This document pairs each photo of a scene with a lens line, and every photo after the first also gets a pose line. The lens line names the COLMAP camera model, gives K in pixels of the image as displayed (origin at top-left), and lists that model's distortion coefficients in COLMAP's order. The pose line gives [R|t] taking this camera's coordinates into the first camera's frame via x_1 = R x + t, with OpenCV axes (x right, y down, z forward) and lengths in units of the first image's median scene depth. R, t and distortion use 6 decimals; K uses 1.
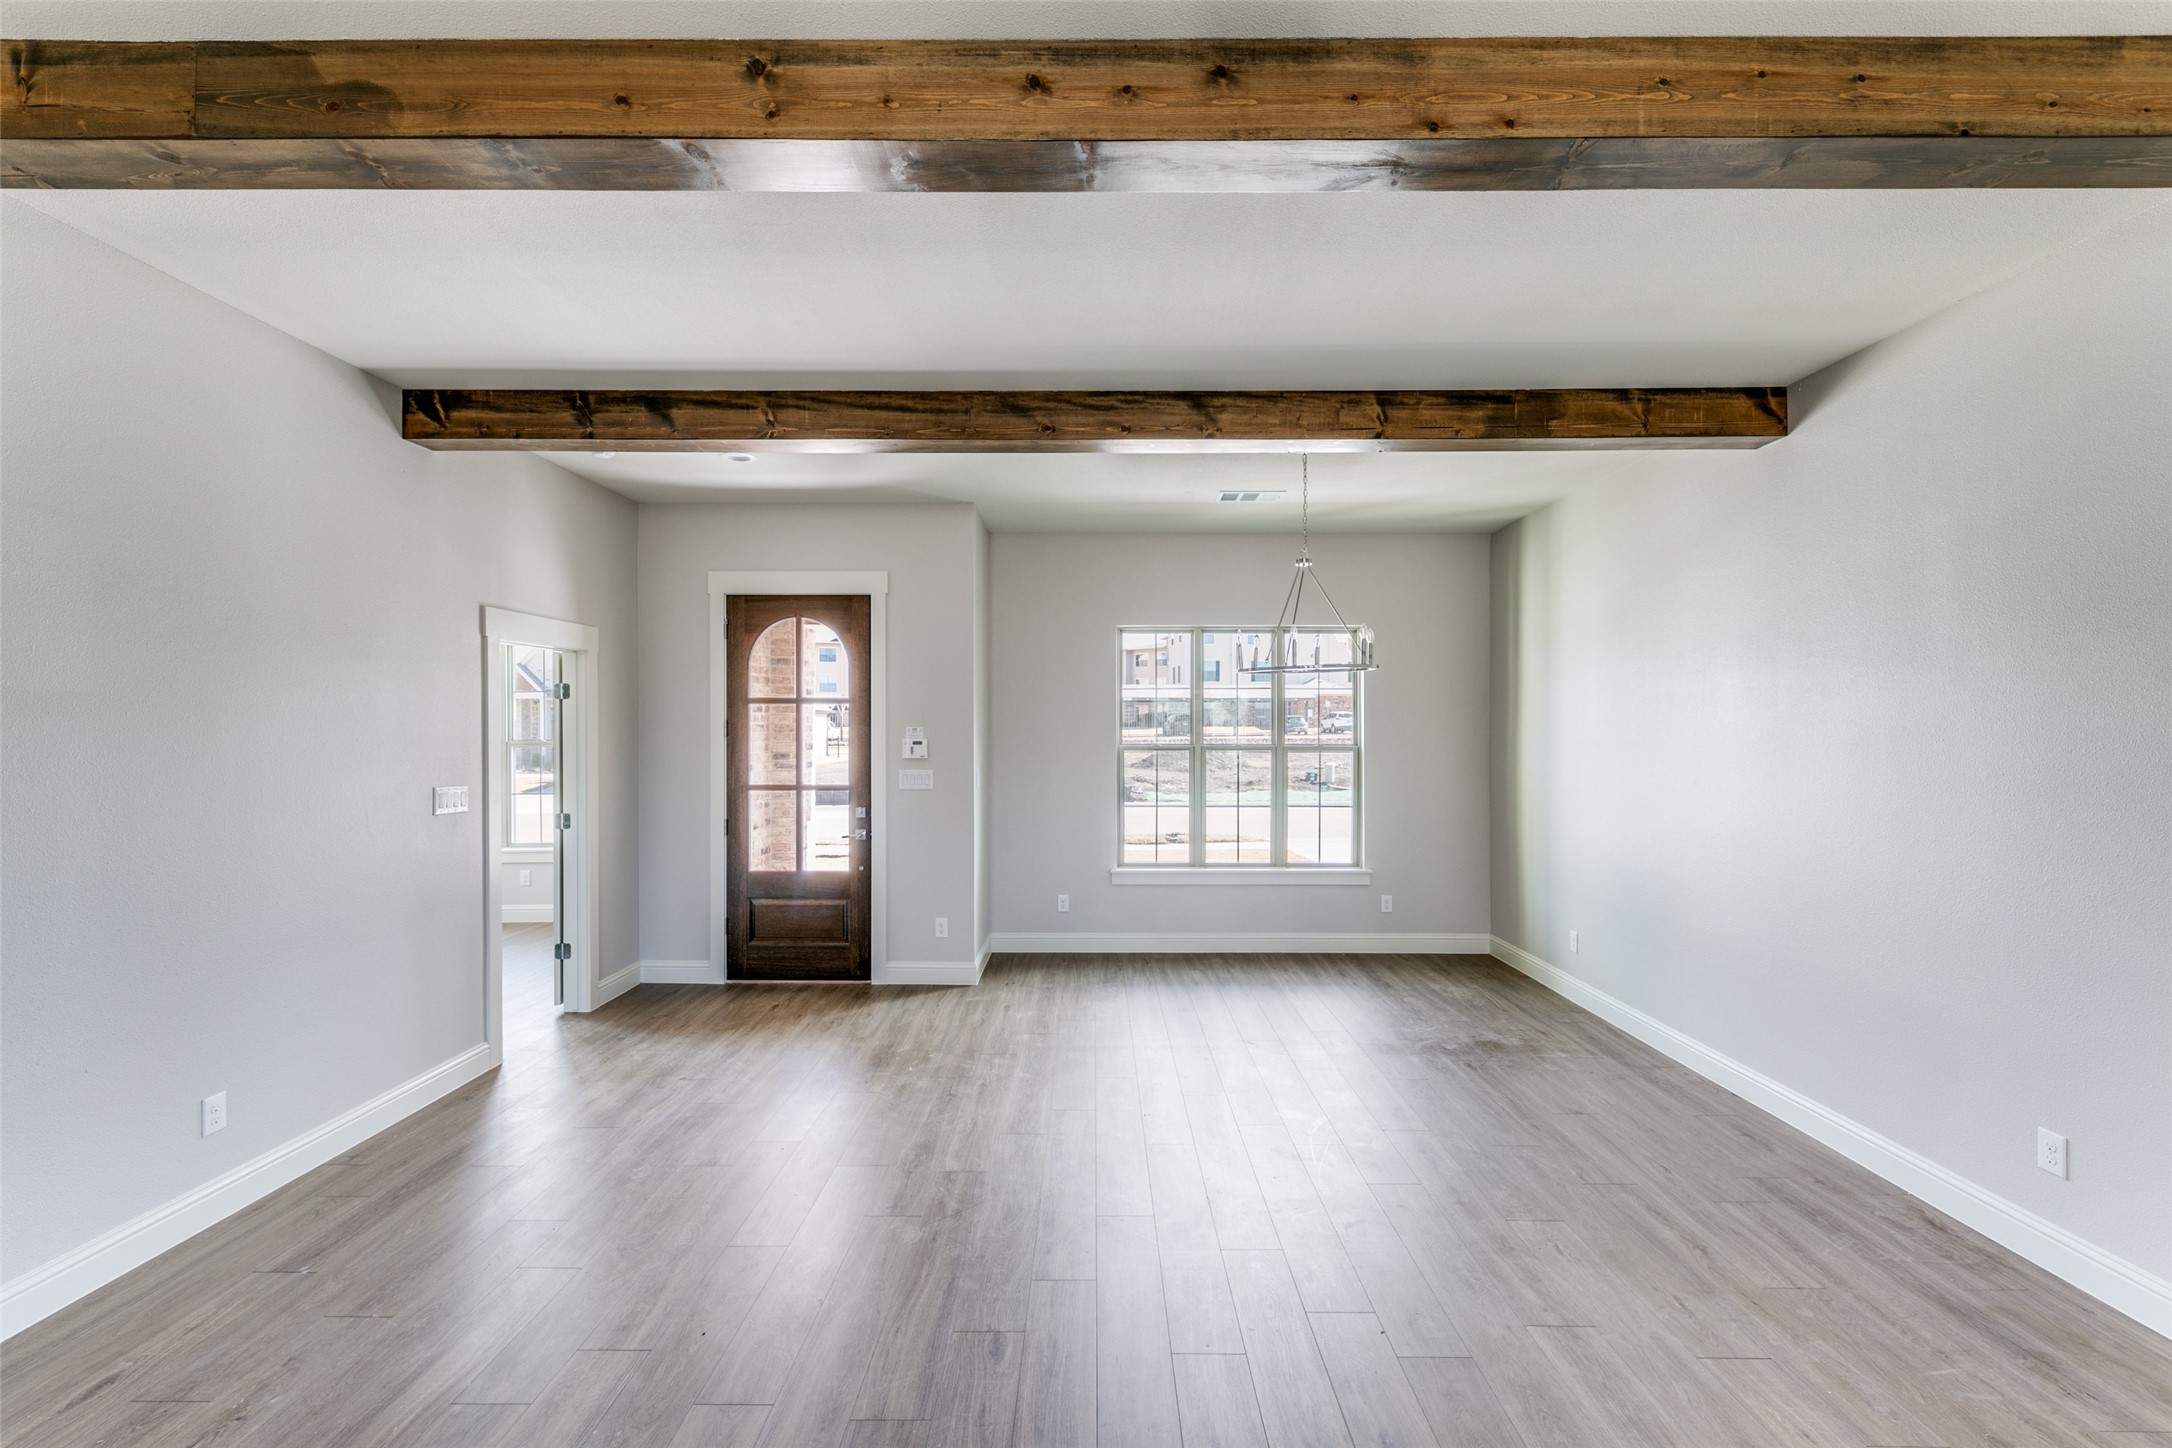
lens RADIAL K [[910.0, 0, 1086.0], [0, 910.0, 724.0], [0, 0, 1]] dist [0.018046, -0.000389]
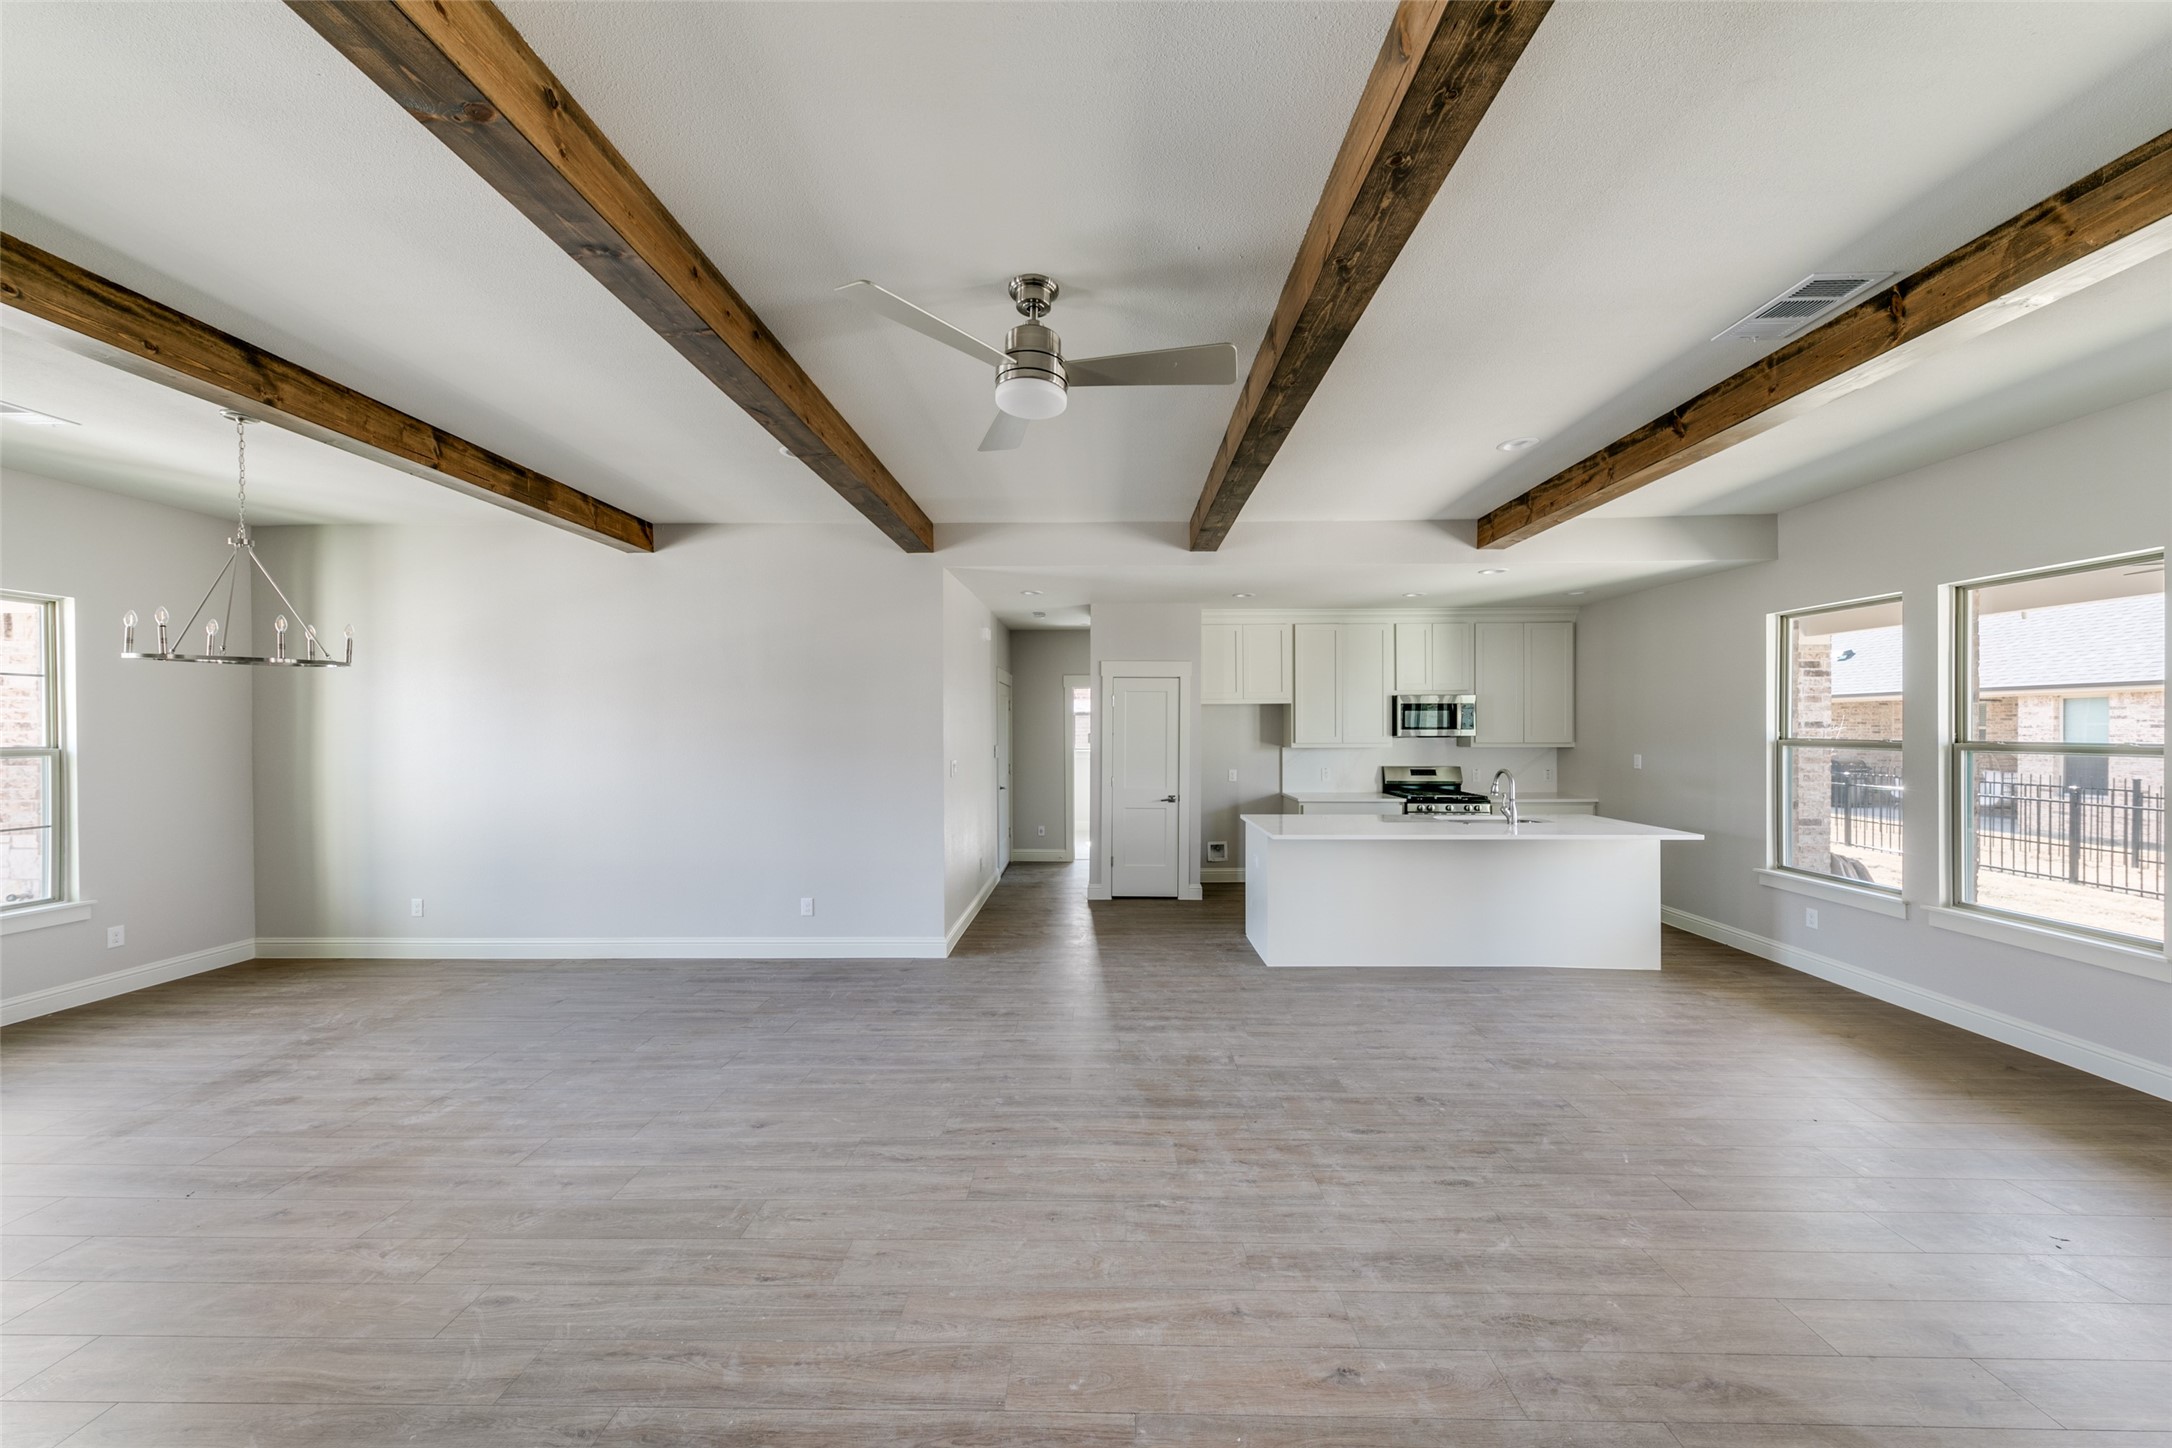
lens RADIAL K [[745.0, 0, 1086.0], [0, 745.0, 724.0], [0, 0, 1]] dist [-0.000381, -0.000162]
pose [[0.021511, 0.002361, 0.999766, -0.579324], [-0.006672, 0.999975, -0.002218, -0.001895], [-0.999746, -0.006623, 0.021526, 0.176336]]
